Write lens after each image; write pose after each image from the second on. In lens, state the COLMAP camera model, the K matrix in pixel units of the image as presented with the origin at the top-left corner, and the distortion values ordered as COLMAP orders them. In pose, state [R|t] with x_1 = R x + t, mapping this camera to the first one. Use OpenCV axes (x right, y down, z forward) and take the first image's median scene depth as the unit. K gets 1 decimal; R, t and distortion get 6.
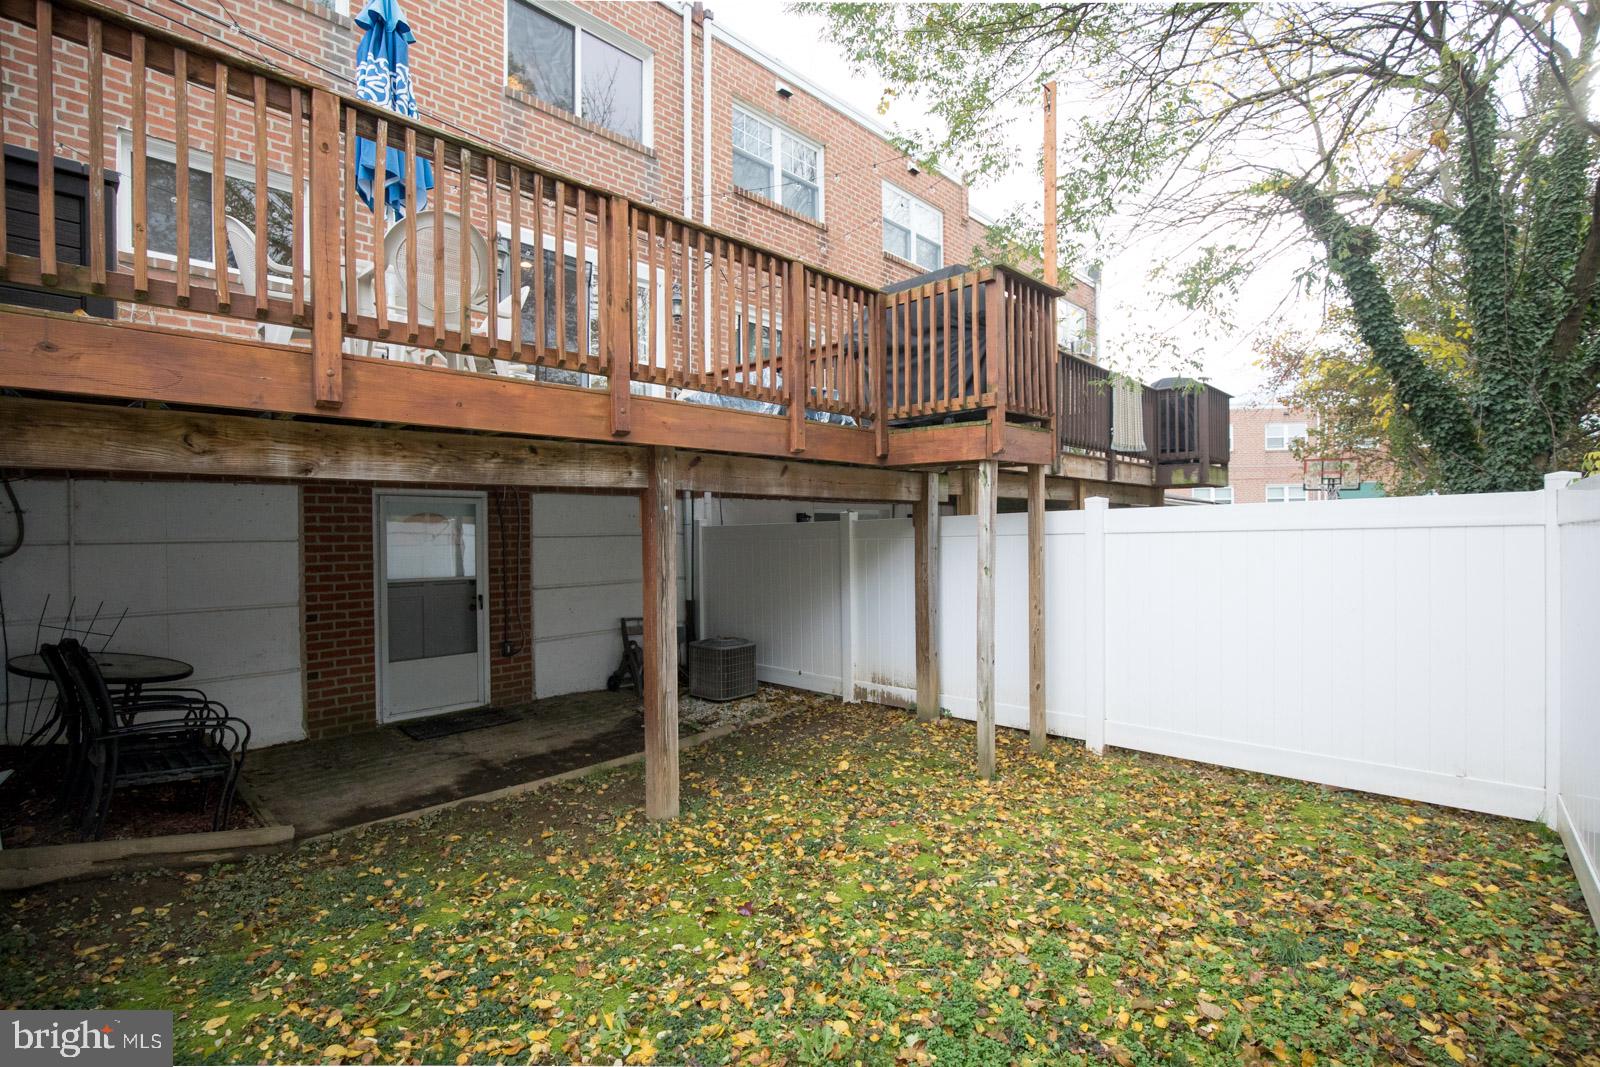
lens RADIAL K [[734.3, 0, 837.7], [0, 734.3, 527.1], [0, 0, 1]] dist [-0.016120, 0.006561]
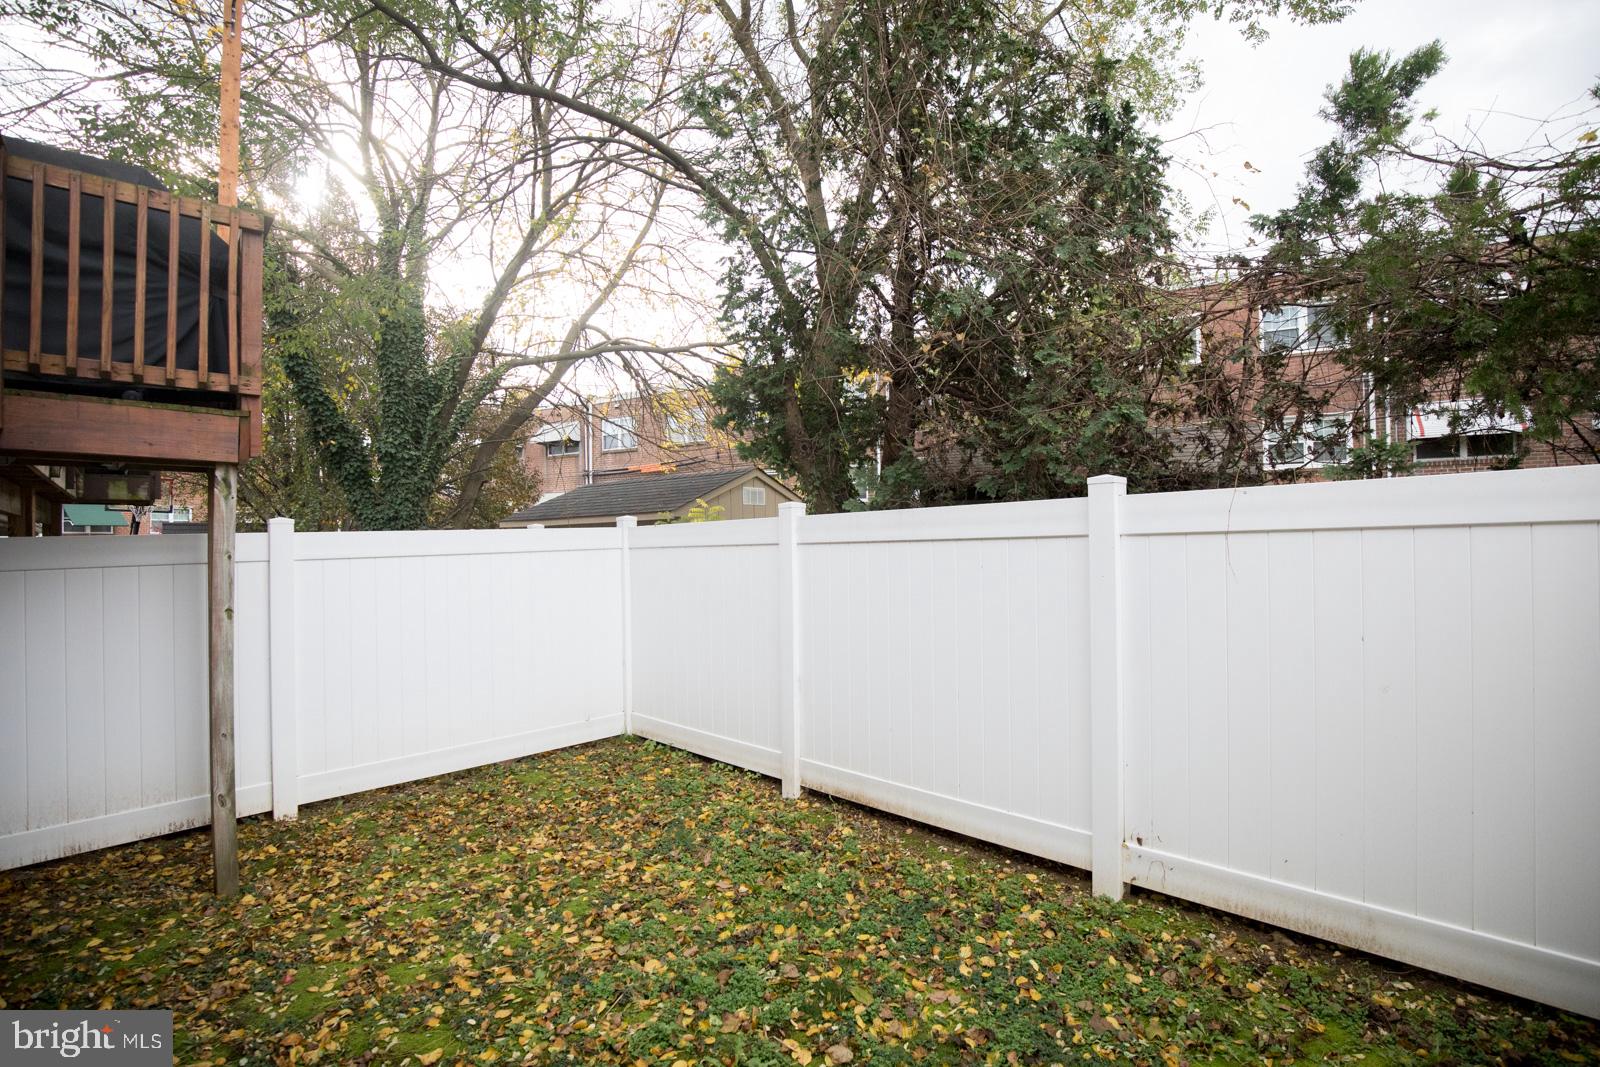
lens RADIAL K [[775.2, 0, 741.8], [0, 775.2, 542.8], [0, 0, 1]] dist [-0.021275, 0.001004]
pose [[0.089468, 0.003352, 0.995984, -0.614959], [0.006912, 0.999968, -0.003986, -0.007018], [-0.995966, 0.007241, 0.089442, 0.497985]]
